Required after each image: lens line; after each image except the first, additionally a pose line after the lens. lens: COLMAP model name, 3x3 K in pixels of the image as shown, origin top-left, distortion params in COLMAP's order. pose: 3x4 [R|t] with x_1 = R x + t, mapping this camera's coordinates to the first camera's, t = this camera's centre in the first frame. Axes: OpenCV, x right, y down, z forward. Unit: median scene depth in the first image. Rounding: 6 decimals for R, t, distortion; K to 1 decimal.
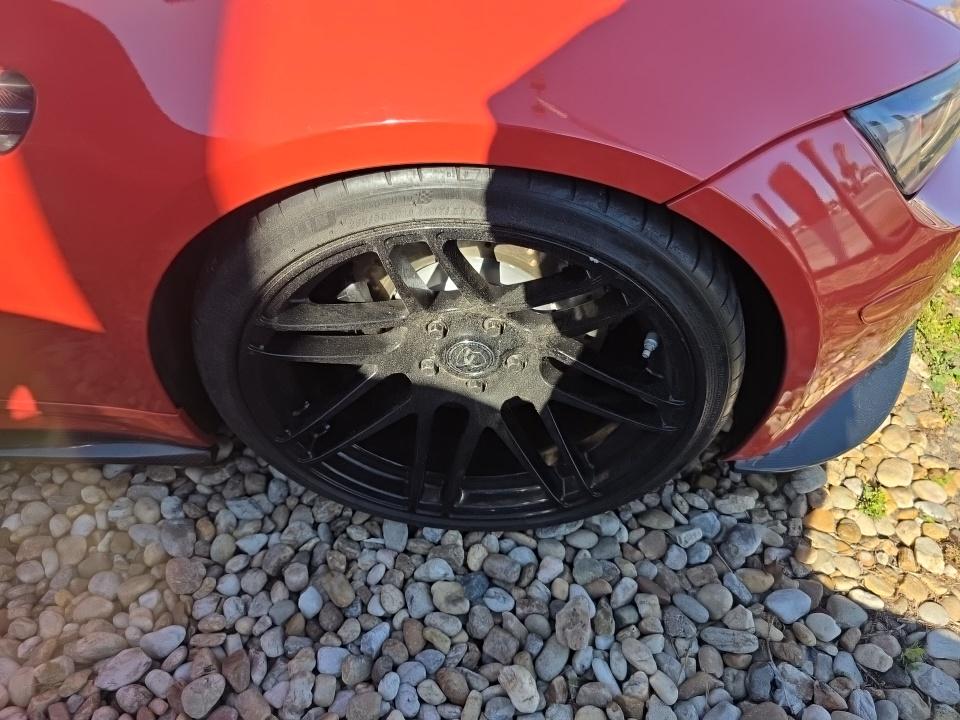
lens RADIAL K [[641.8, 0, 480.0], [0, 641.8, 360.0], [0, 0, 1]] dist [0.042903, -0.035508]
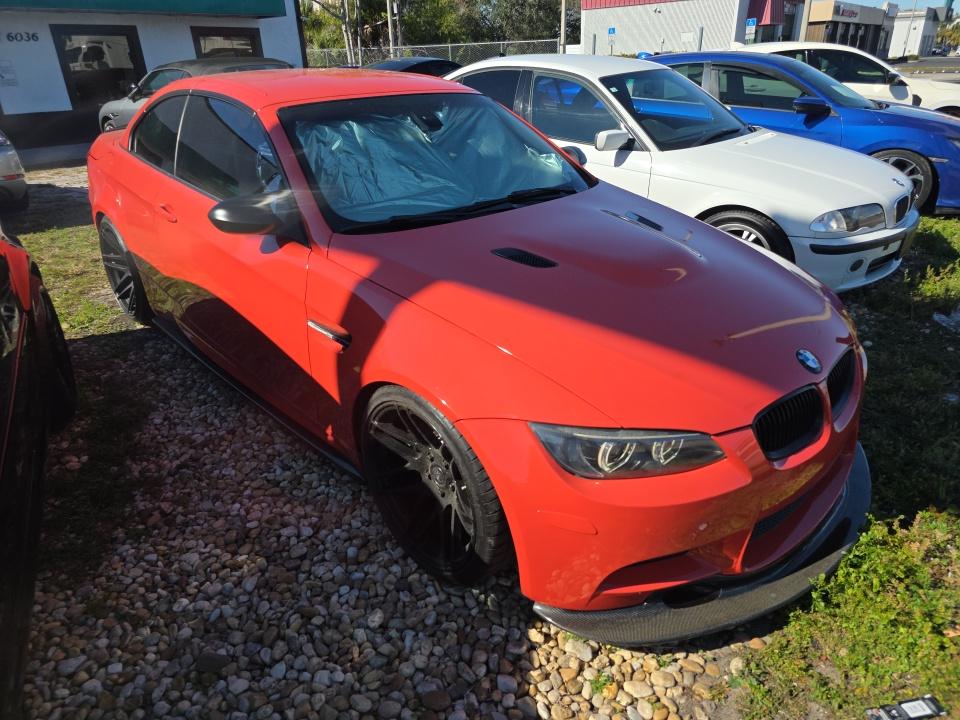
lens RADIAL K [[641.8, 0, 480.0], [0, 641.8, 360.0], [0, 0, 1]] dist [0.042903, -0.035508]
pose [[0.705929, 0.287357, -0.647372, 1.317843], [-0.522963, 0.827882, -0.202784, 0.042568], [0.477676, 0.481703, 0.734703, -0.757489]]
